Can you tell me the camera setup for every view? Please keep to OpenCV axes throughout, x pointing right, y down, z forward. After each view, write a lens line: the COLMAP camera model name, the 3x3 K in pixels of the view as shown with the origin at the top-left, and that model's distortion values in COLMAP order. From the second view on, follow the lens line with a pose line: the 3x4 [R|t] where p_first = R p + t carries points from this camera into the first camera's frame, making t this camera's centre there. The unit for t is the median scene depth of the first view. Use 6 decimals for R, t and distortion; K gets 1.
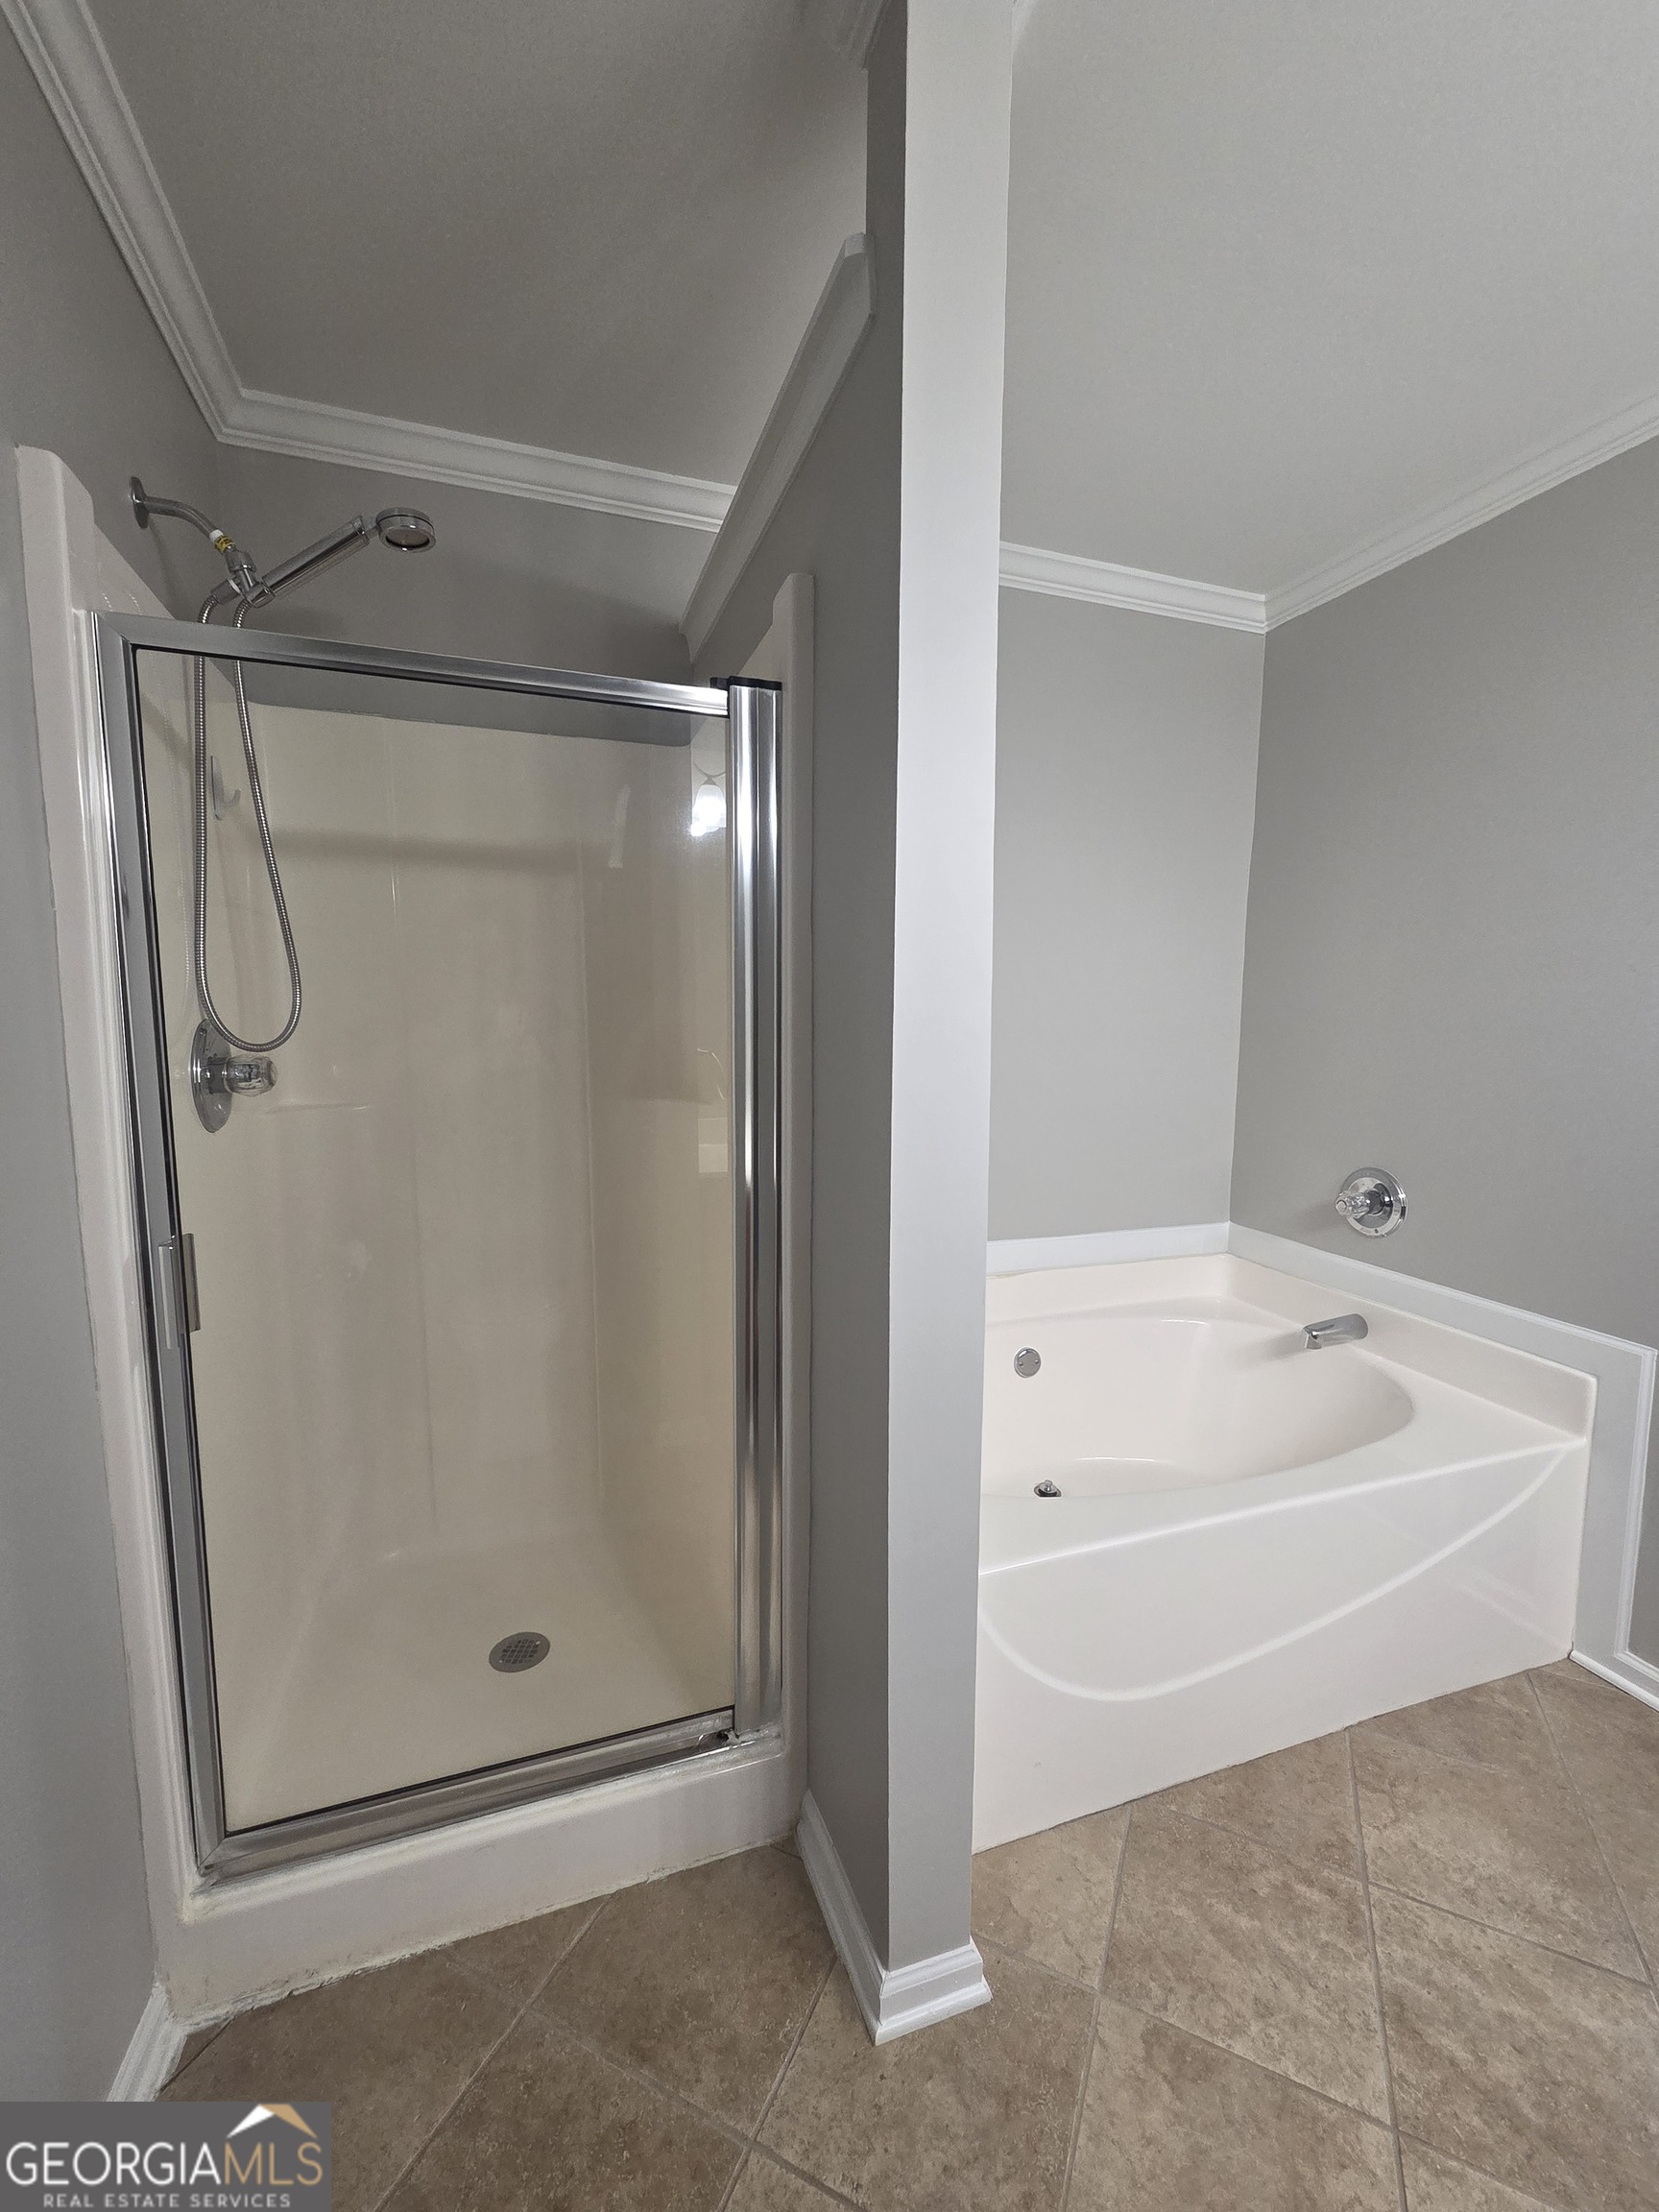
lens RADIAL K [[909.6, 0, 821.2], [0, 909.6, 1109.7], [0, 0, 1]] dist [0.003850, 0.000369]
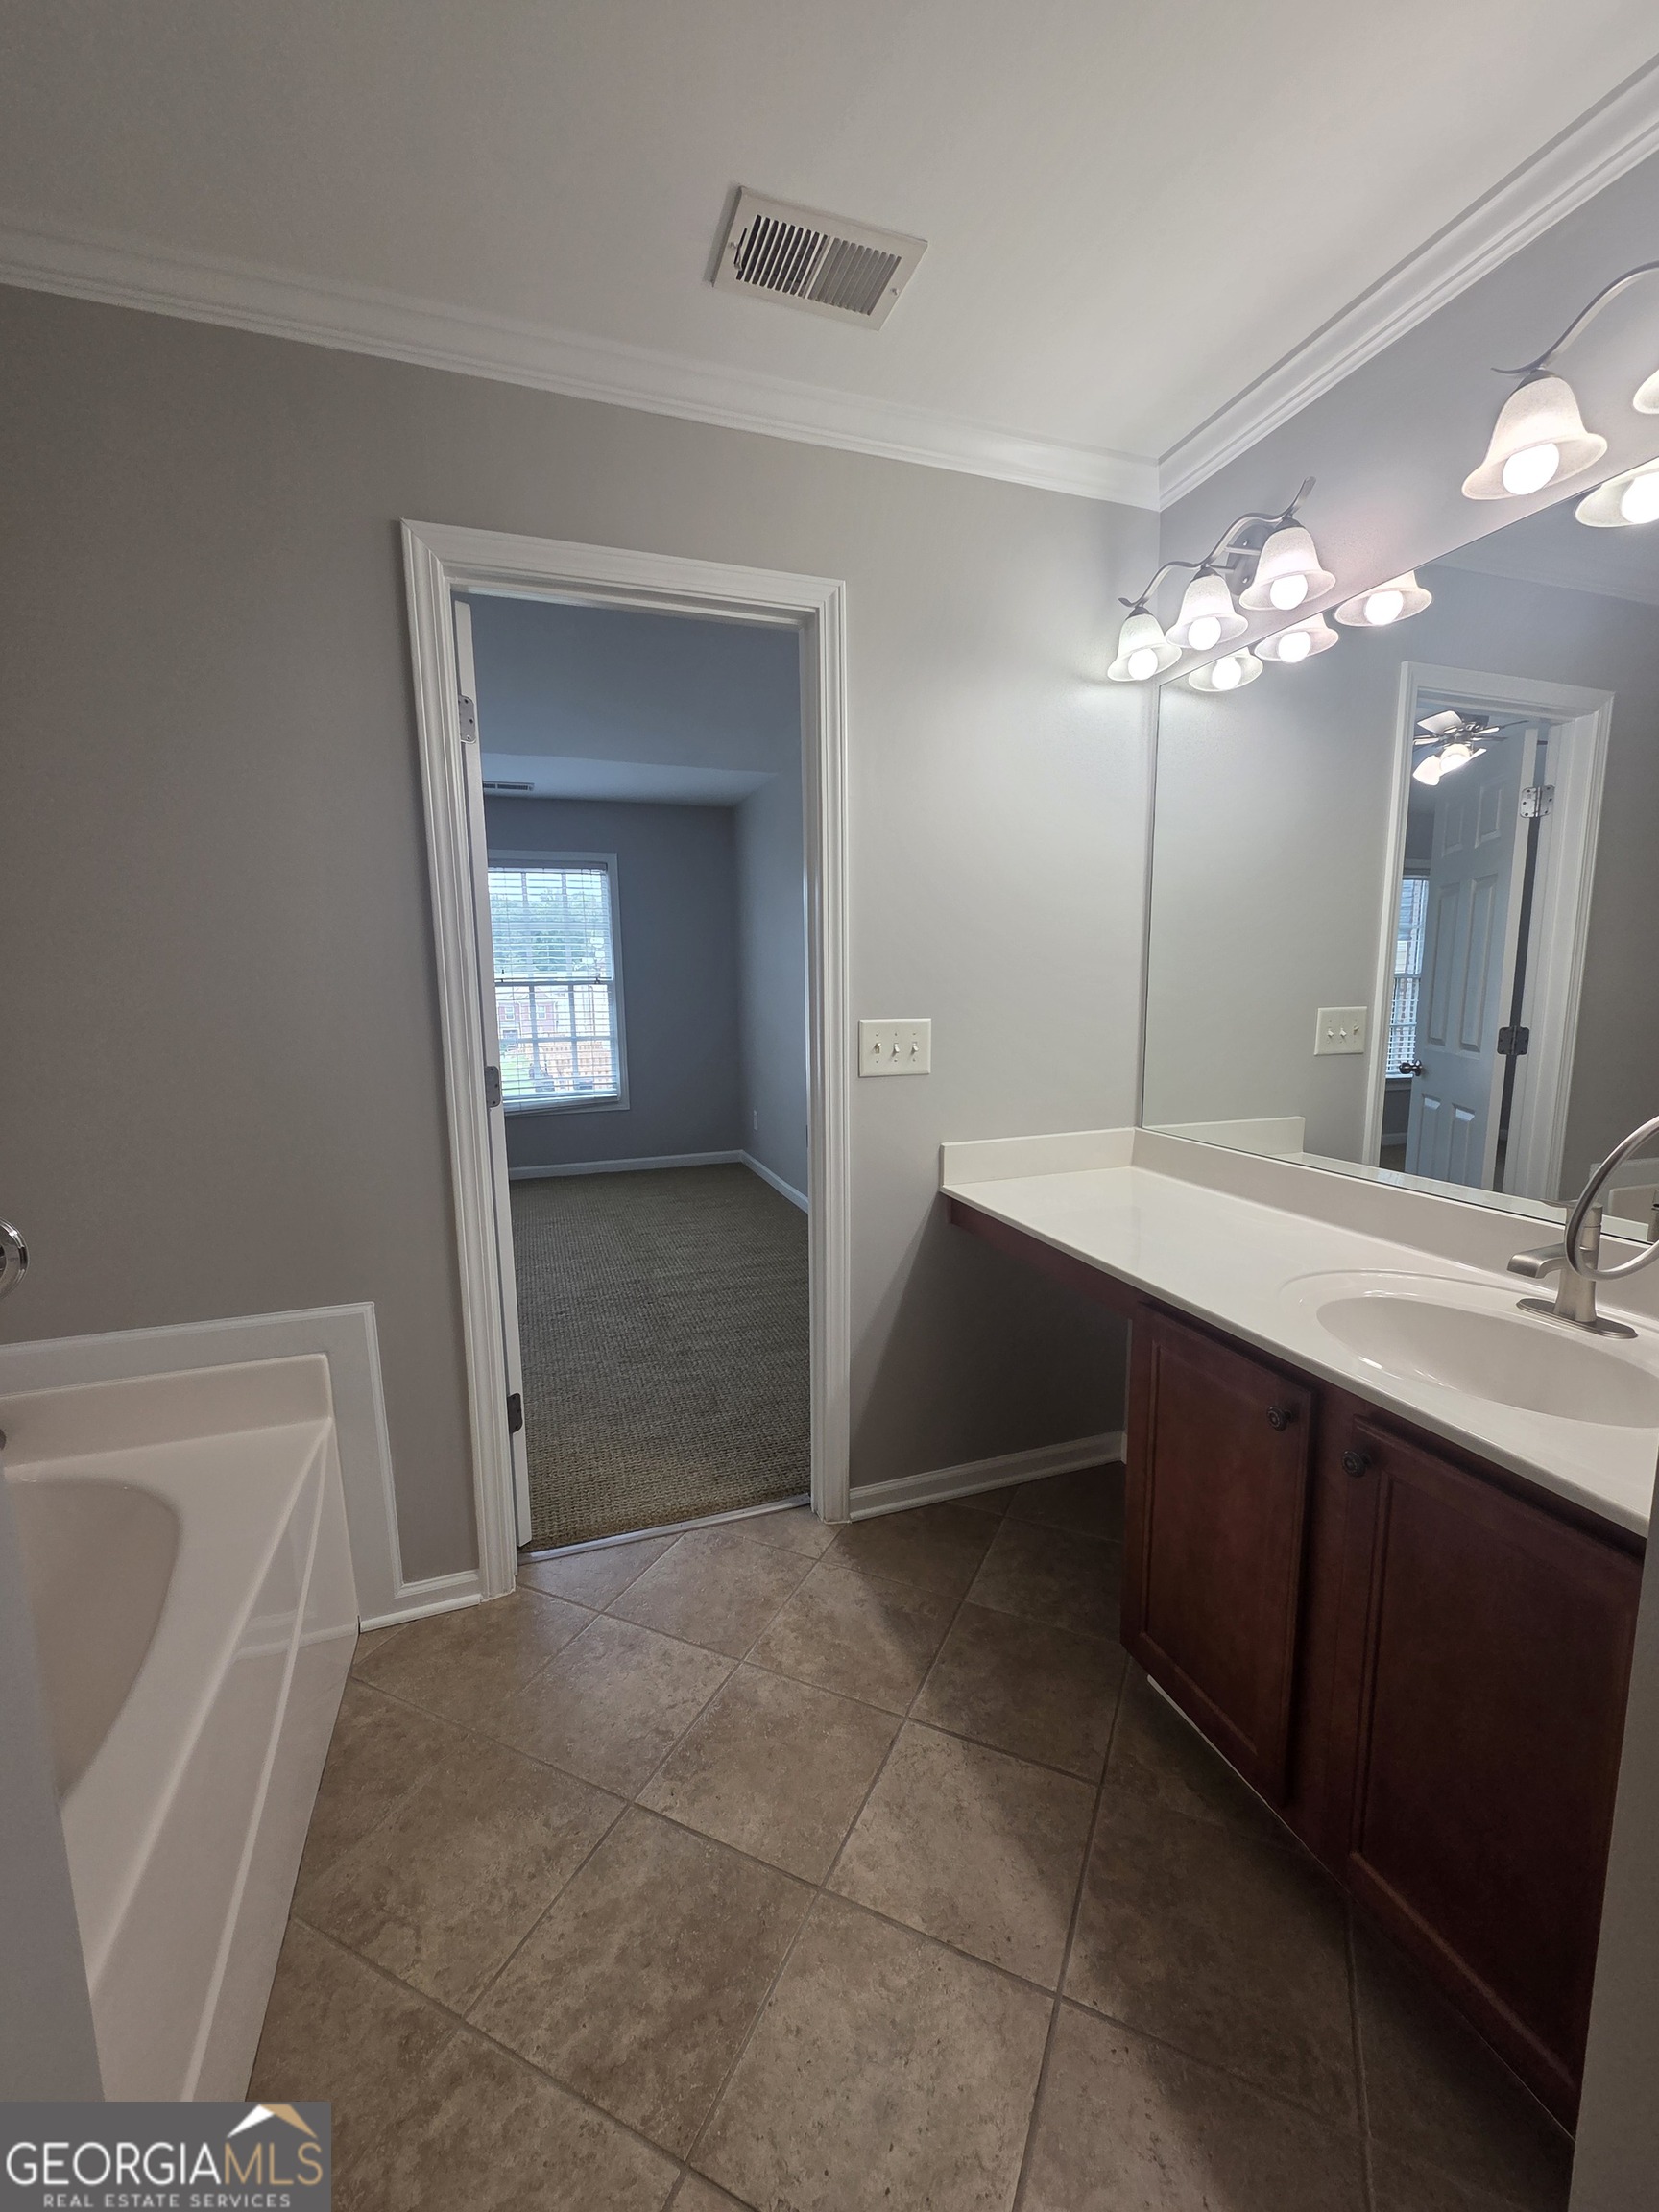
lens RADIAL K [[909.6, 0, 824.6], [0, 909.6, 1114.6], [0, 0, 1]] dist [0.003850, 0.000369]
pose [[-0.023115, -0.149362, 0.988512, -0.109875], [0.119133, 0.981319, 0.151061, -0.050503], [-0.992609, 0.121256, -0.004889, 0.577906]]
